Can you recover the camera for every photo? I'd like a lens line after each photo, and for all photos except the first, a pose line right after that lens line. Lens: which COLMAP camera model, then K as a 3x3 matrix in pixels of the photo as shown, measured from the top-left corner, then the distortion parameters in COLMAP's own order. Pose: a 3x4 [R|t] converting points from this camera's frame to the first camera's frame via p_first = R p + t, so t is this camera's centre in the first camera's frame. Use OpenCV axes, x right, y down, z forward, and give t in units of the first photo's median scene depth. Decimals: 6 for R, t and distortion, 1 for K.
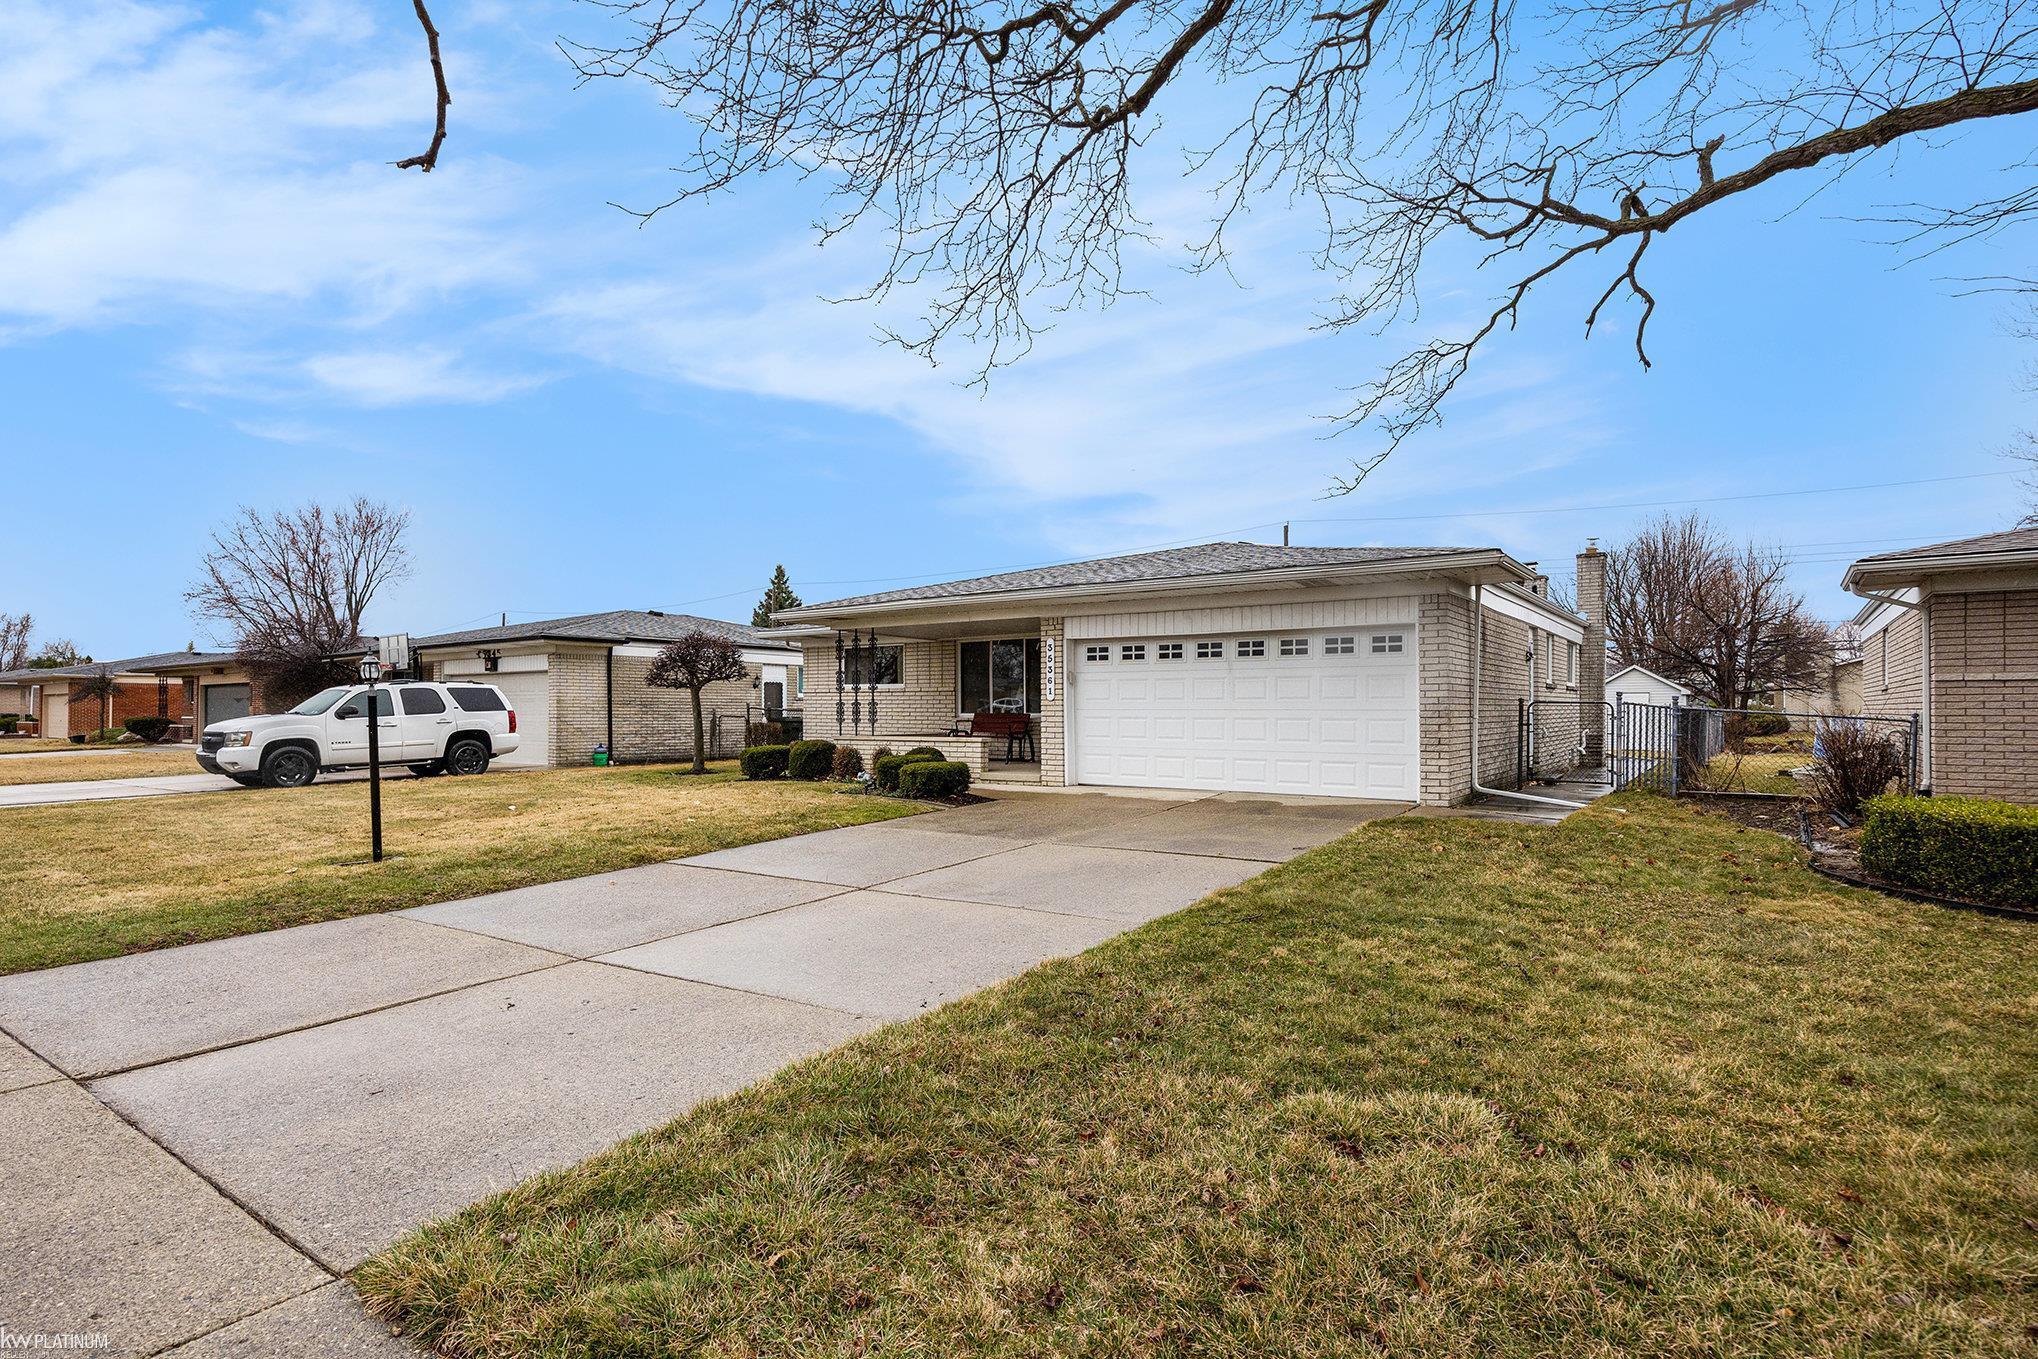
lens RADIAL K [[991.1, 0, 958.9], [0, 991.1, 708.0], [0, 0, 1]] dist [0.001825, 0.000338]
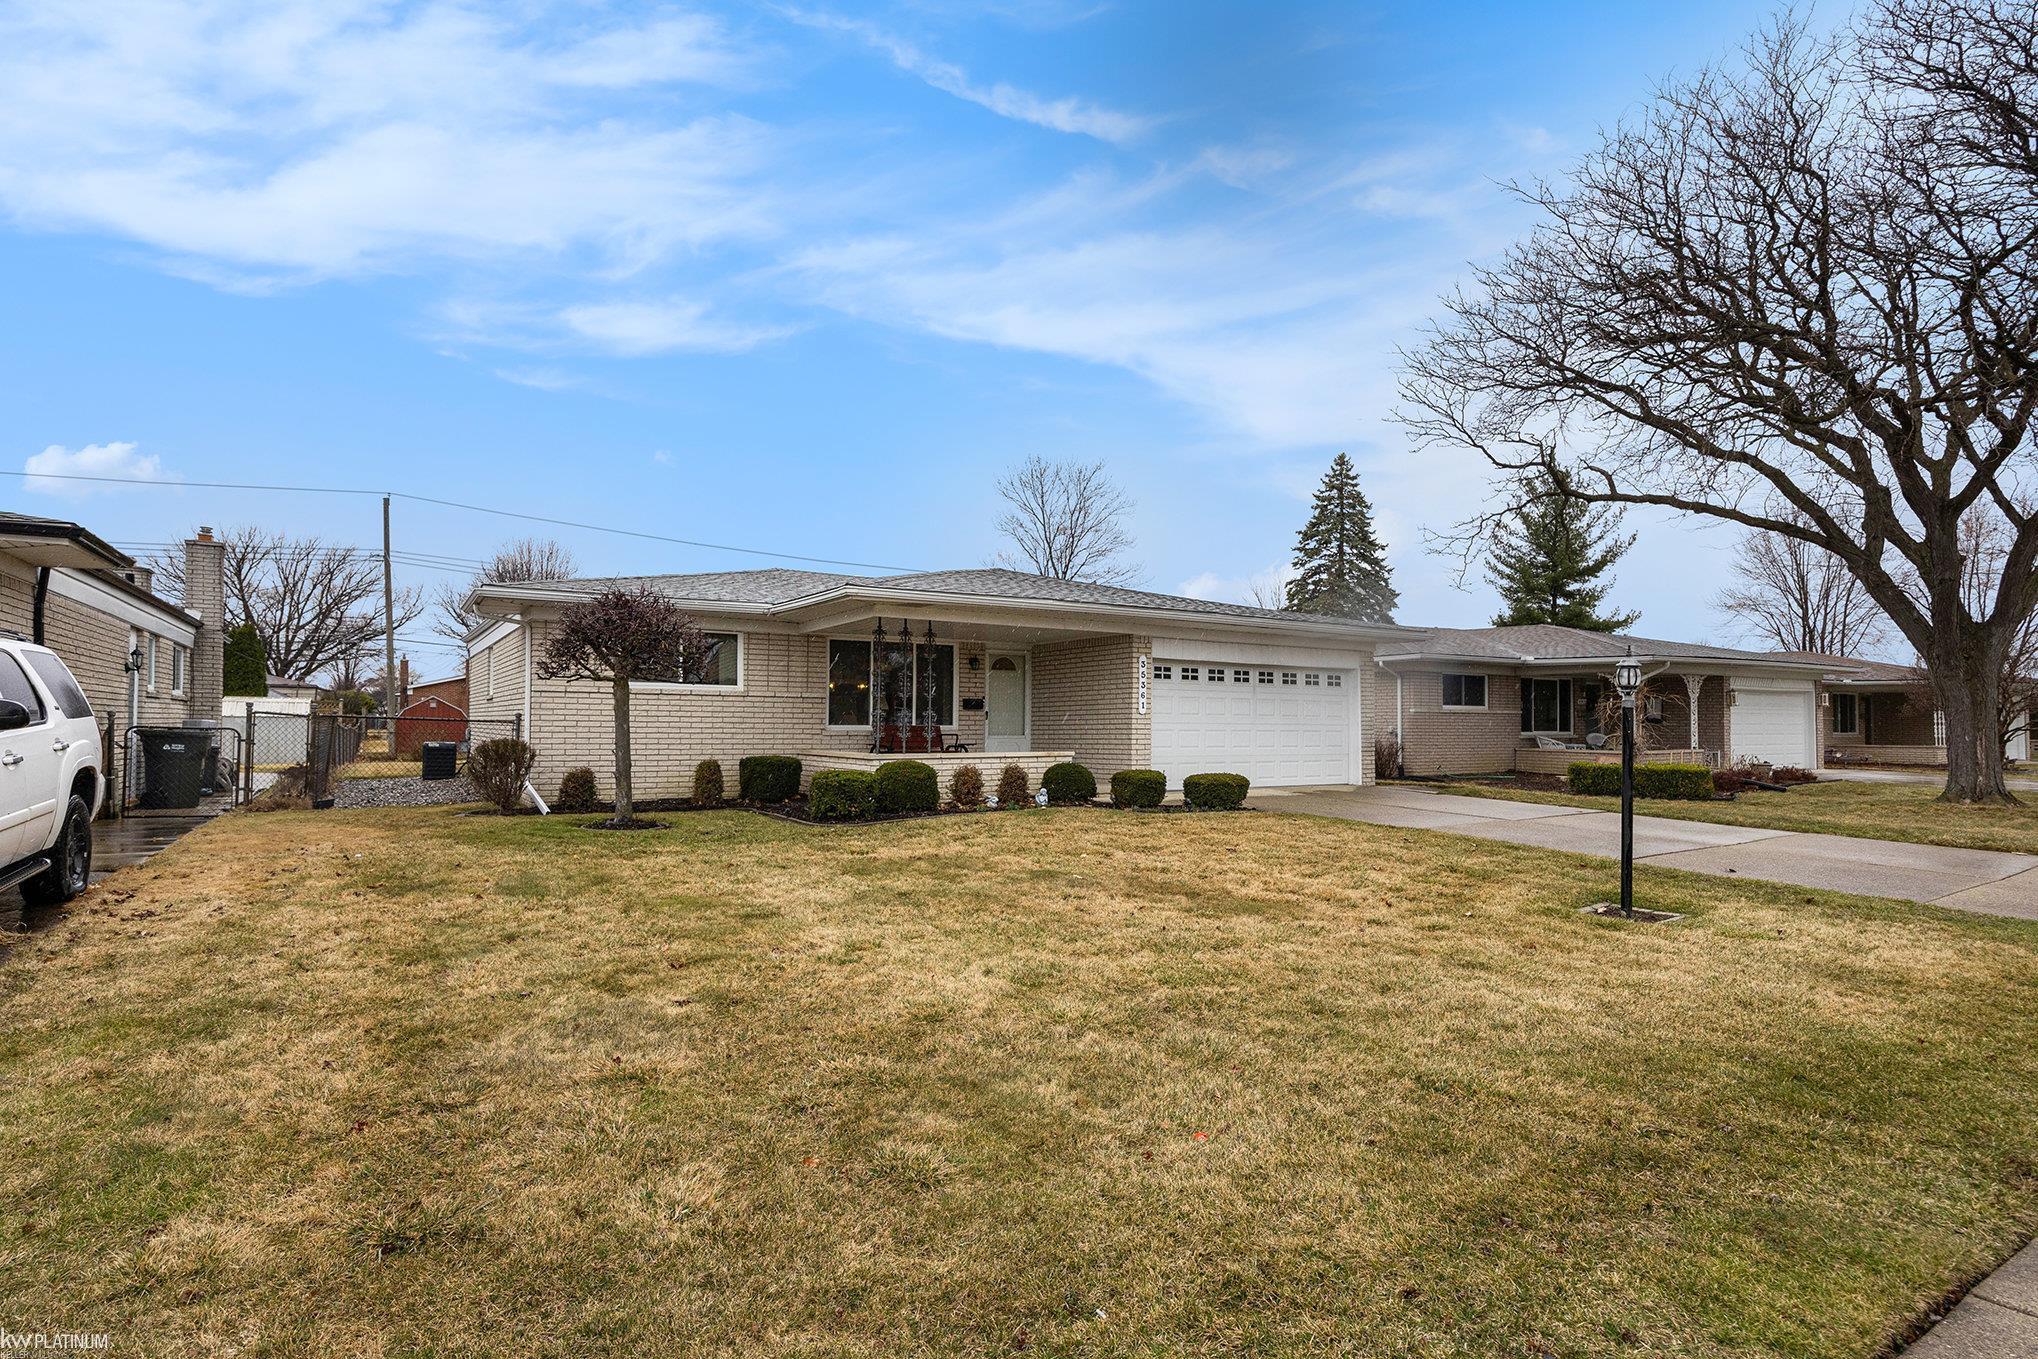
lens RADIAL K [[991.1, 0, 958.9], [0, 991.1, 708.0], [0, 0, 1]] dist [0.001825, 0.000338]
pose [[0.393165, 0.018437, 0.919283, -0.974125], [-0.009697, 0.999826, -0.015905, 0.005030], [-0.919417, -0.002661, 0.393276, 0.771764]]
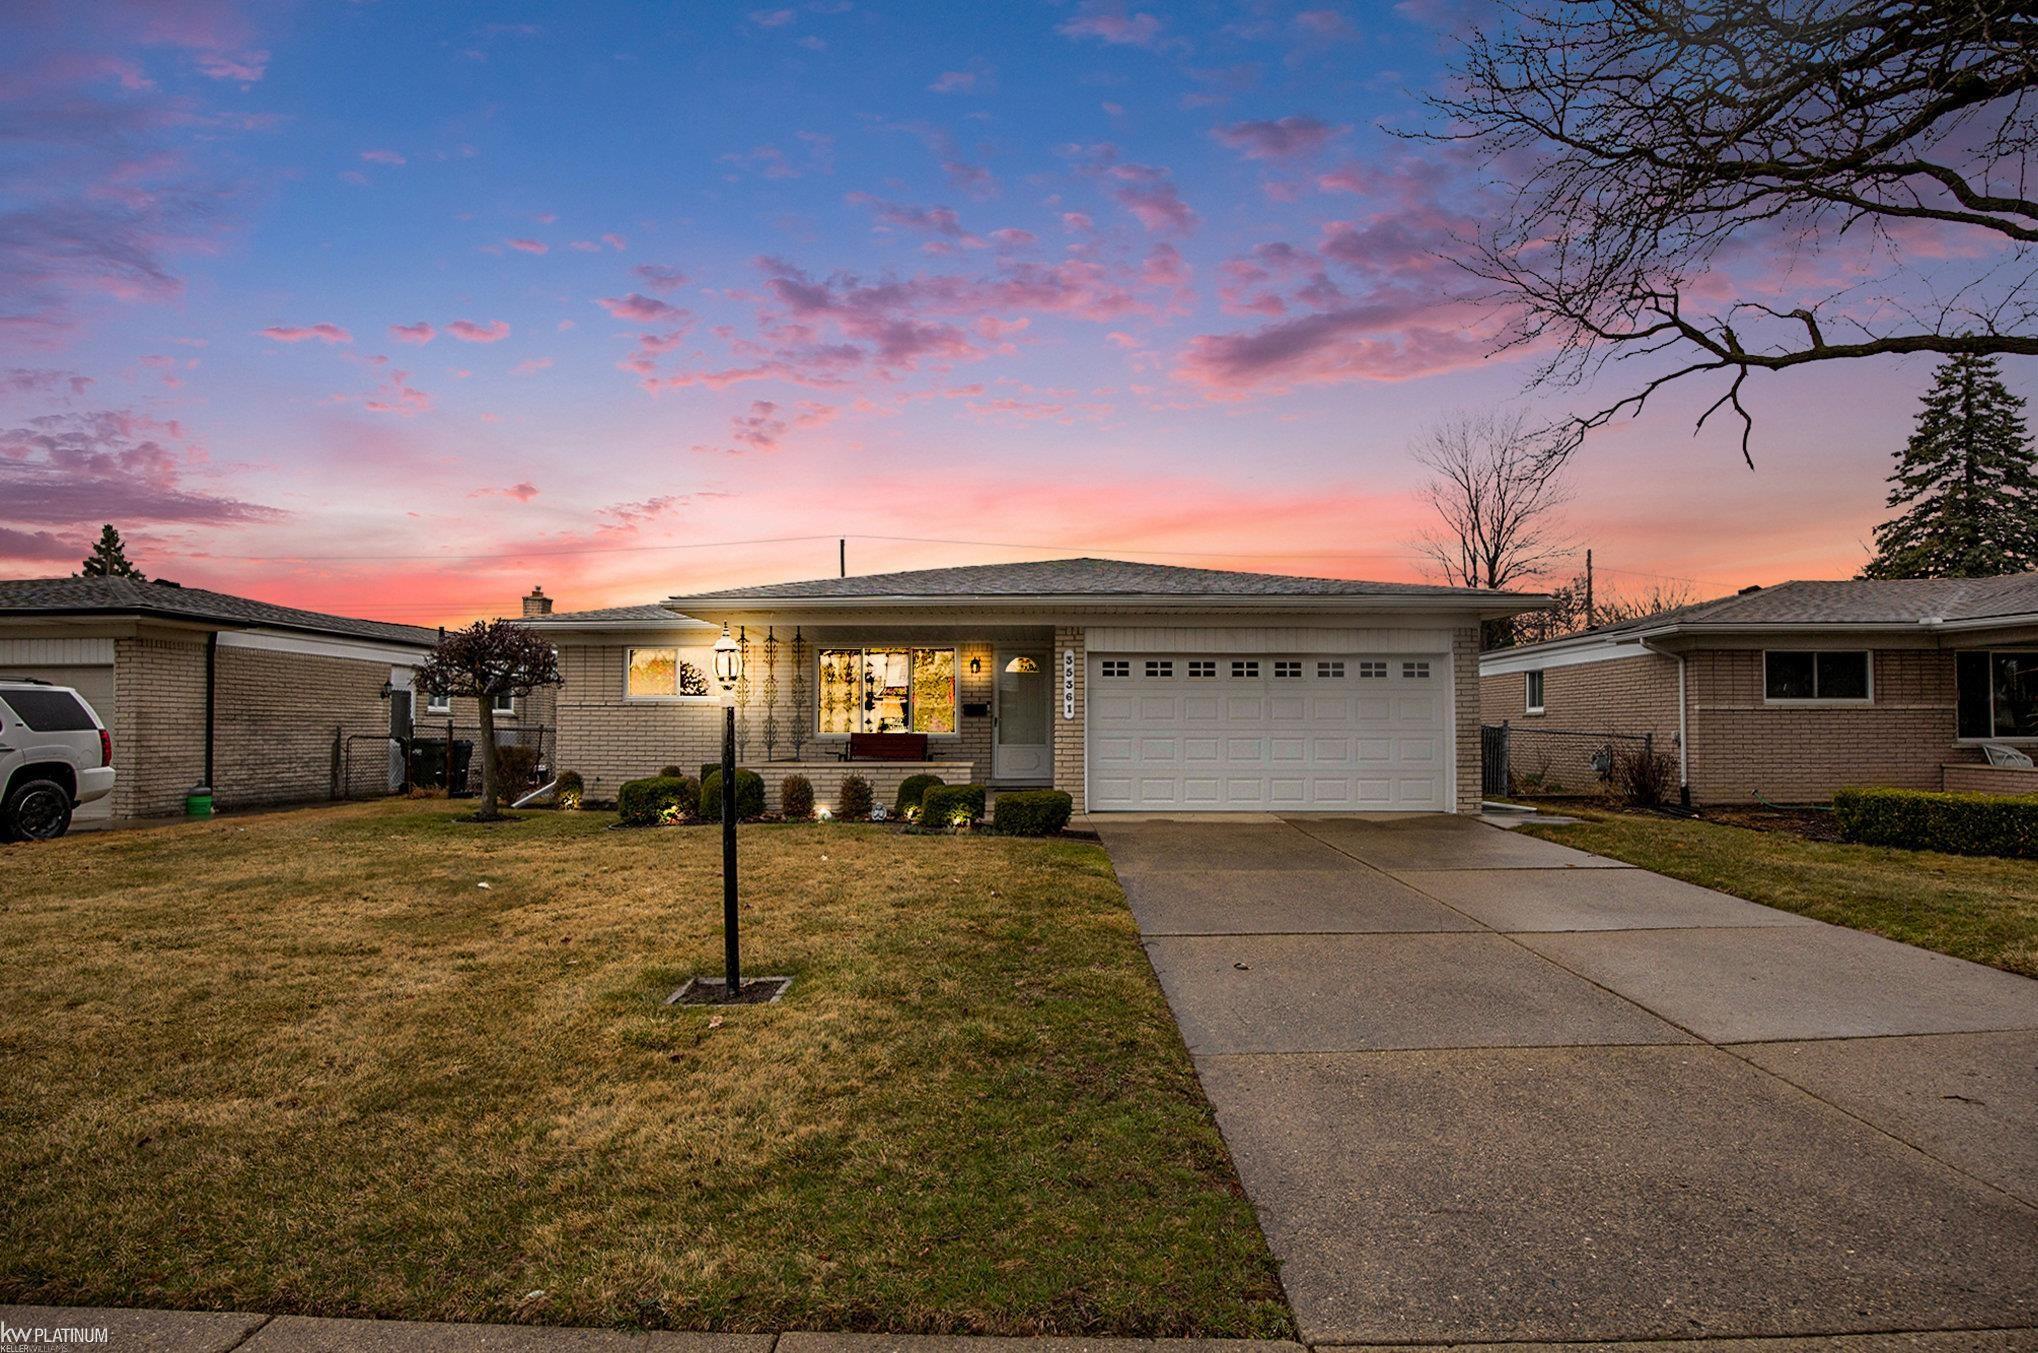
lens RADIAL K [[1041.9, 0, 1018.4], [0, 1041.9, 727.5], [0, 0, 1]] dist [-0.038344, 0.000302]
pose [[0.820994, 0.003669, 0.570924, -0.490679], [-0.002074, 0.999992, -0.003445, 0.003654], [-0.570932, 0.001644, 0.820995, 0.252083]]
